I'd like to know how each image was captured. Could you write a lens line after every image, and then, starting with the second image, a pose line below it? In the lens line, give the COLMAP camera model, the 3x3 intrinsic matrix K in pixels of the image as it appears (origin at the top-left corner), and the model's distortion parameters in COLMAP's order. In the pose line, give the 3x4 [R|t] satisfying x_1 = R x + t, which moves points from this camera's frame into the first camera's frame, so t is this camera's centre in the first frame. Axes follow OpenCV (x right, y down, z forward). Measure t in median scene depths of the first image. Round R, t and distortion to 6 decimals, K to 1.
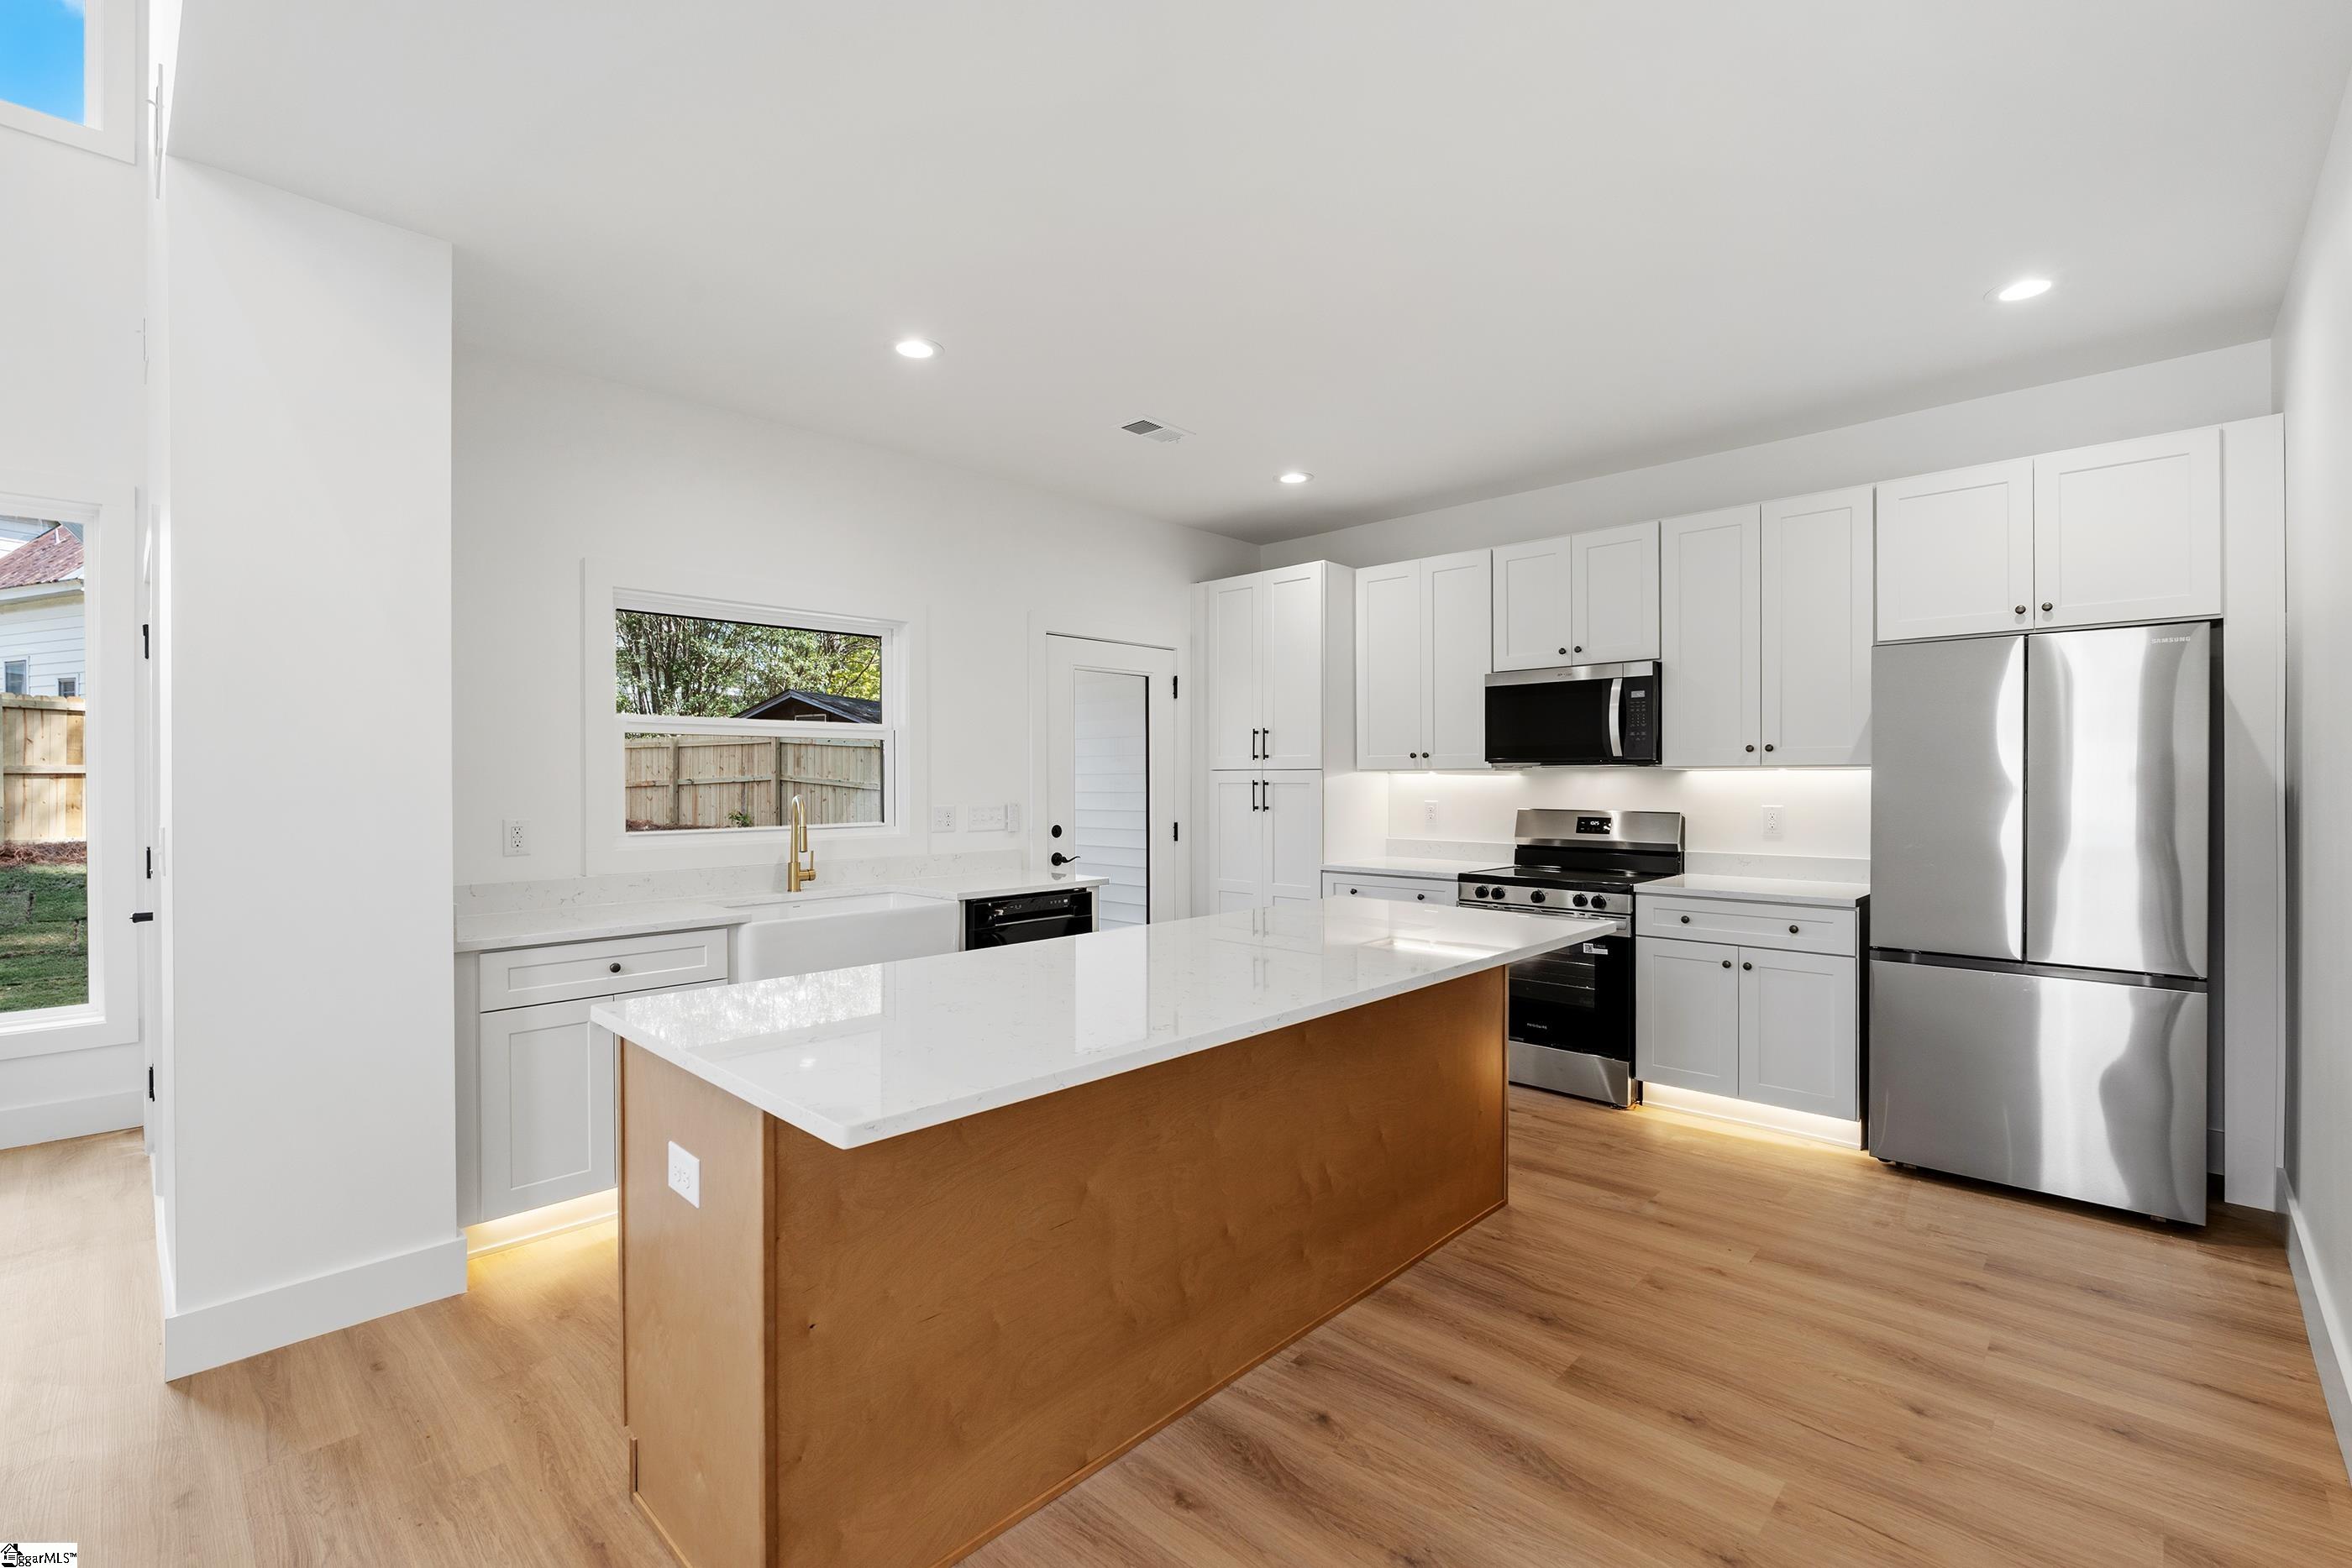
lens RADIAL K [[1022.3, 0, 1181.1], [0, 1022.3, 784.1], [0, 0, 1]] dist [-0.009848, 0.002075]
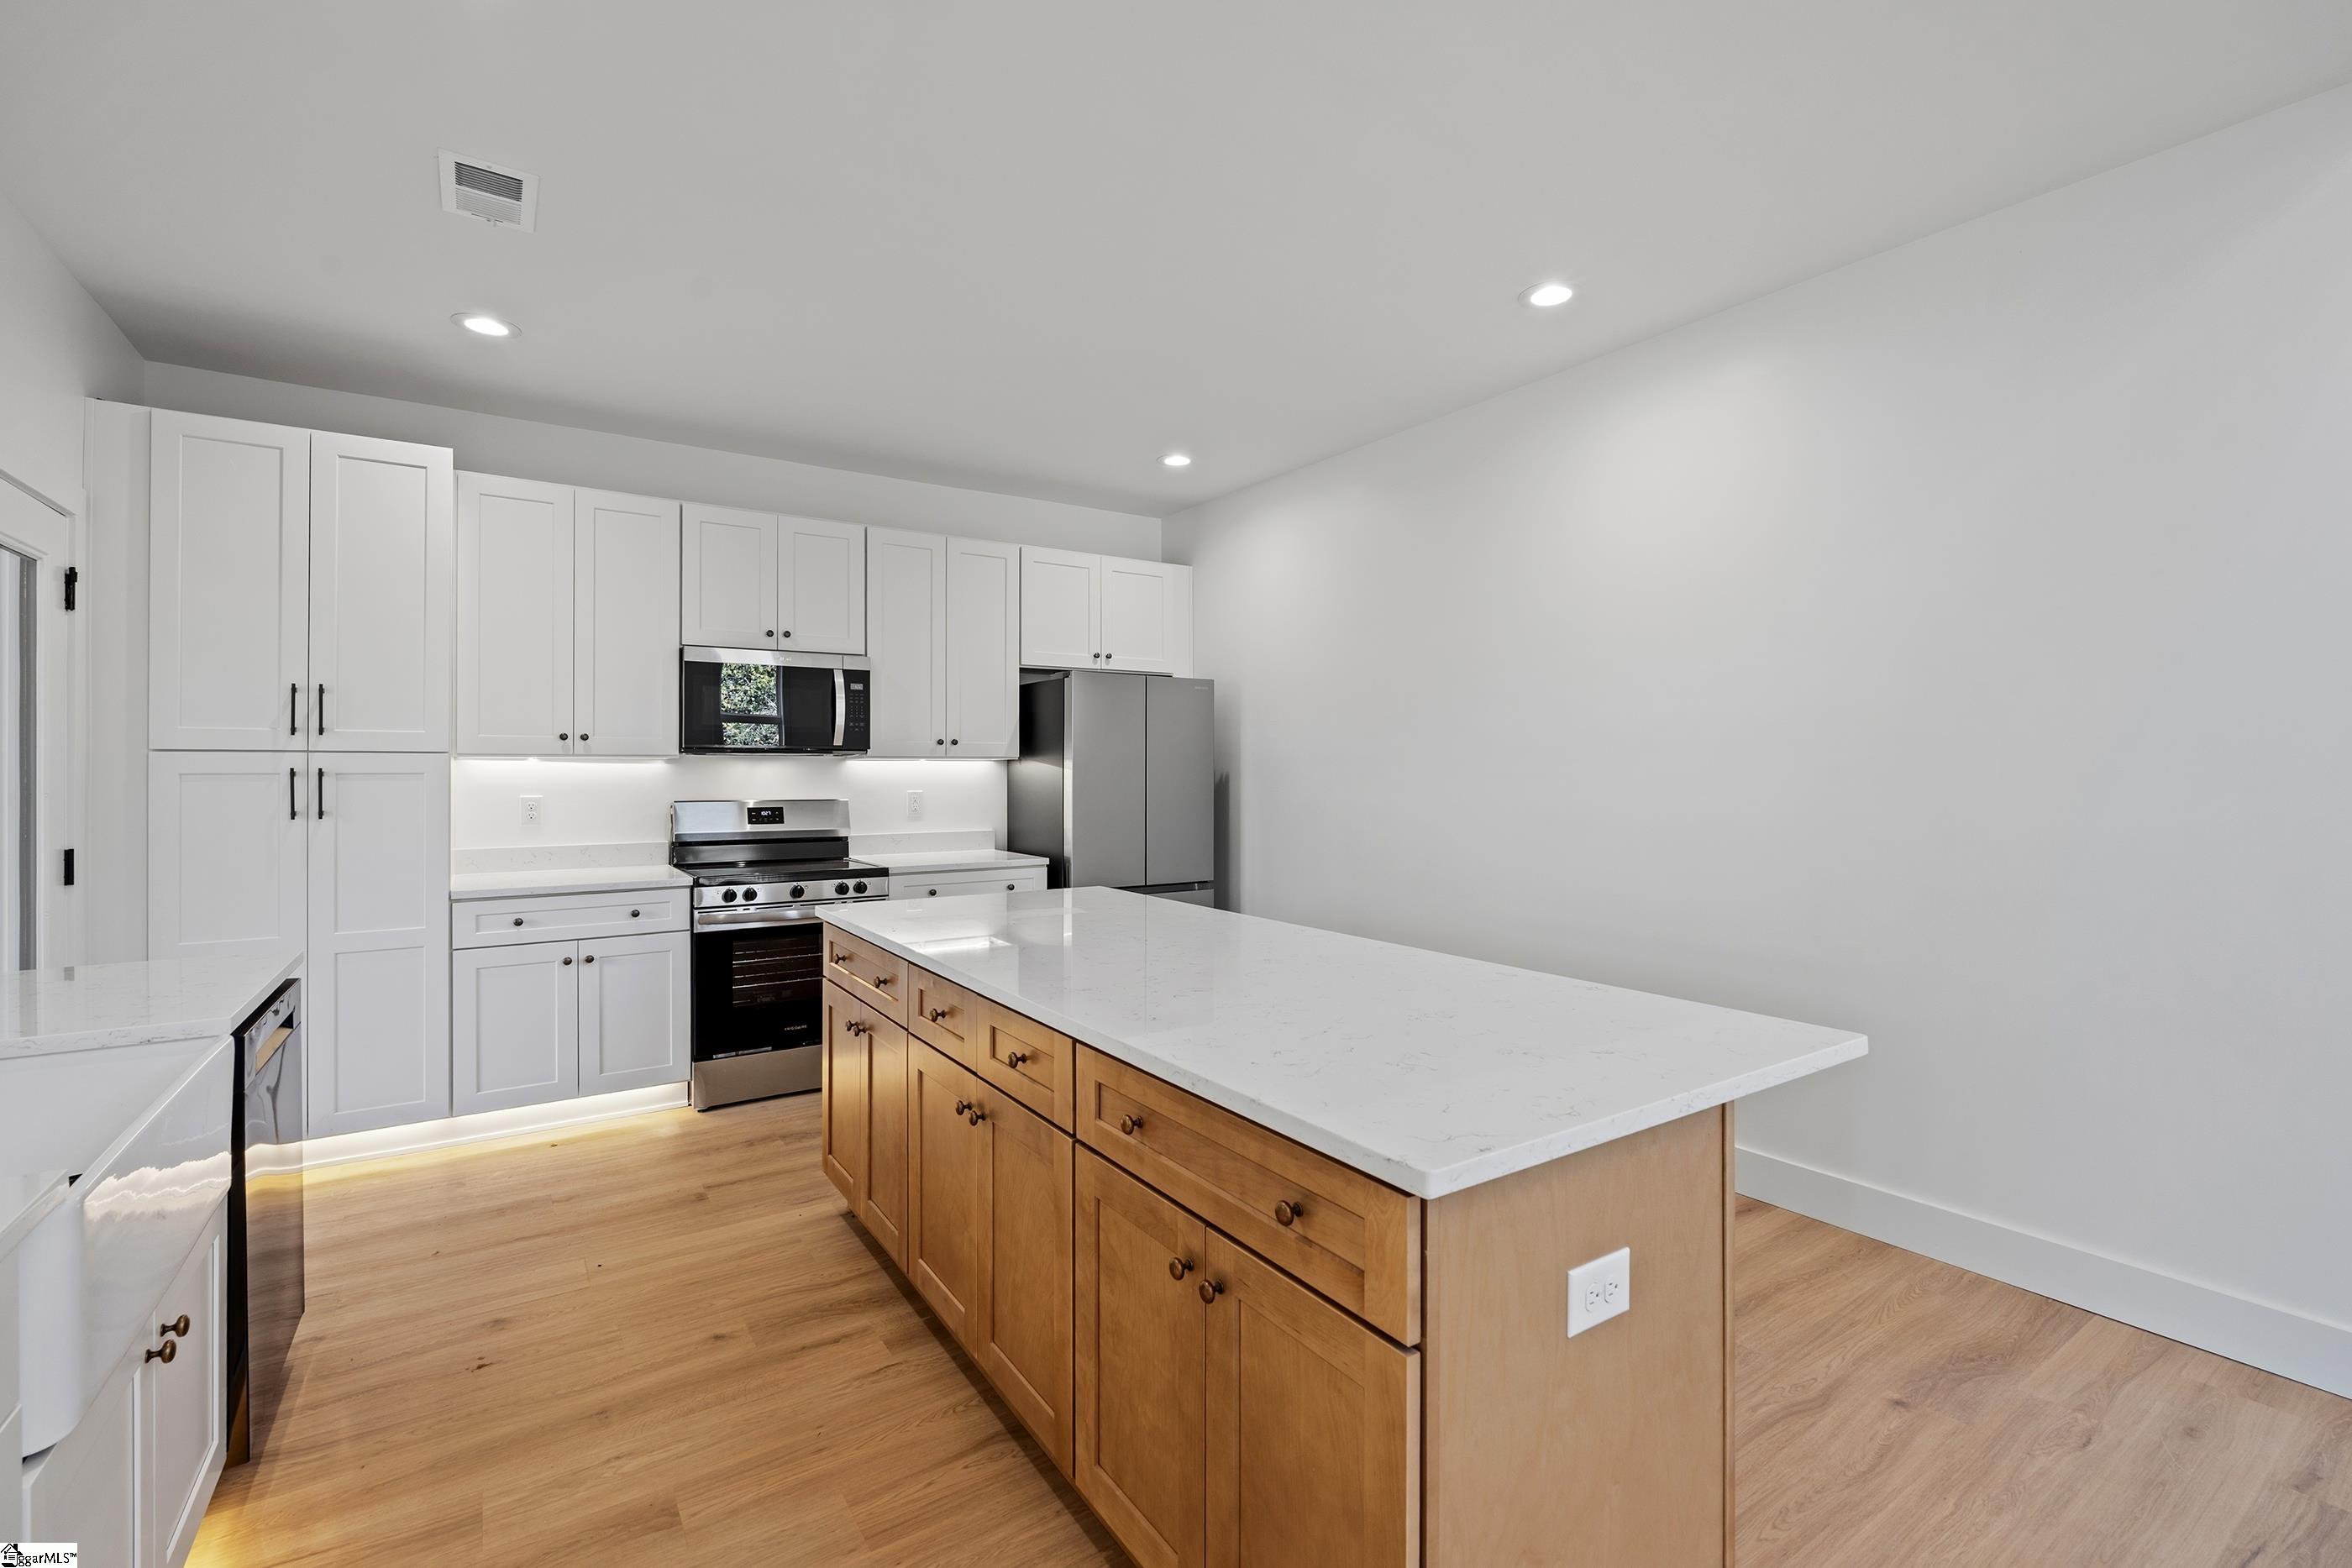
lens RADIAL K [[1022.3, 0, 1179.1], [0, 1022.3, 767.3], [0, 0, 1]] dist [-0.009848, 0.002075]
pose [[0.214723, 0.003953, 0.976667, -0.477286], [0.004538, 0.999977, -0.005045, 0.001194], [-0.976665, 0.005515, 0.214700, 0.423541]]
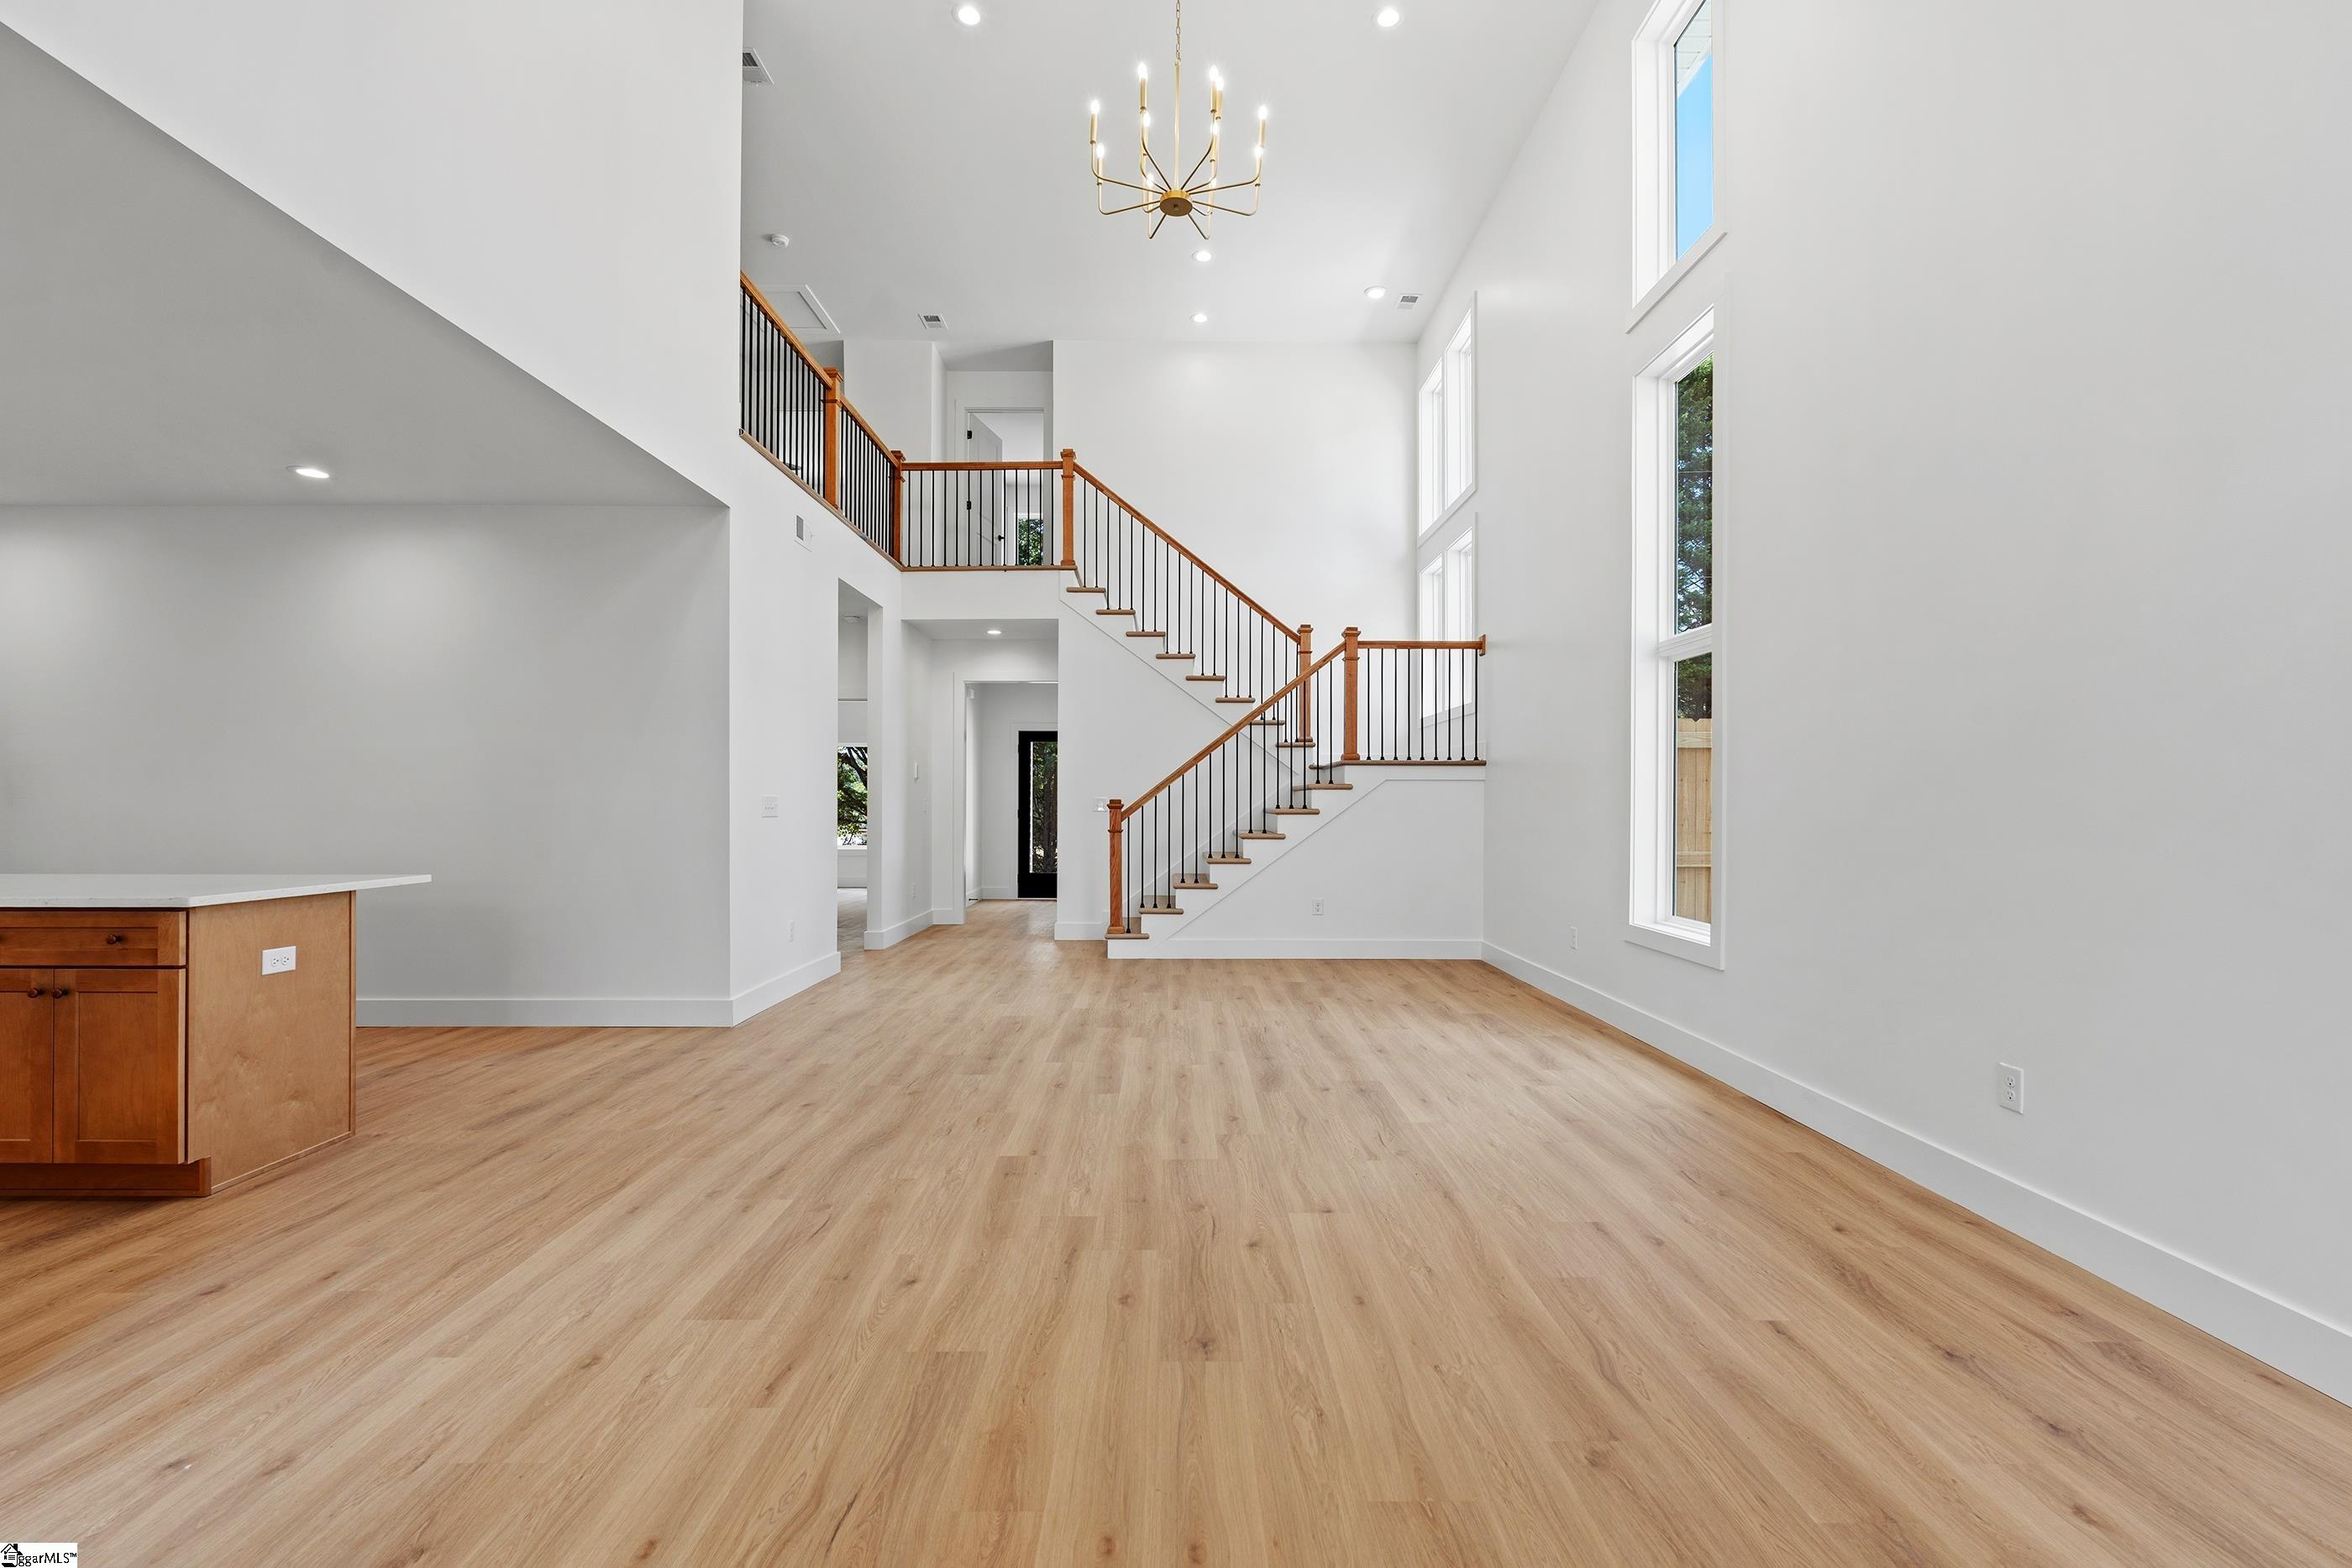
lens RADIAL K [[1022.3, 0, 1181.4], [0, 1022.3, 799.9], [0, 0, 1]] dist [-0.009848, 0.002075]
pose [[-0.697510, 0.003557, 0.716566, -1.152680], [0.003971, 0.999992, -0.001098, 0.031245], [-0.716564, 0.002080, -0.697519, 0.416435]]
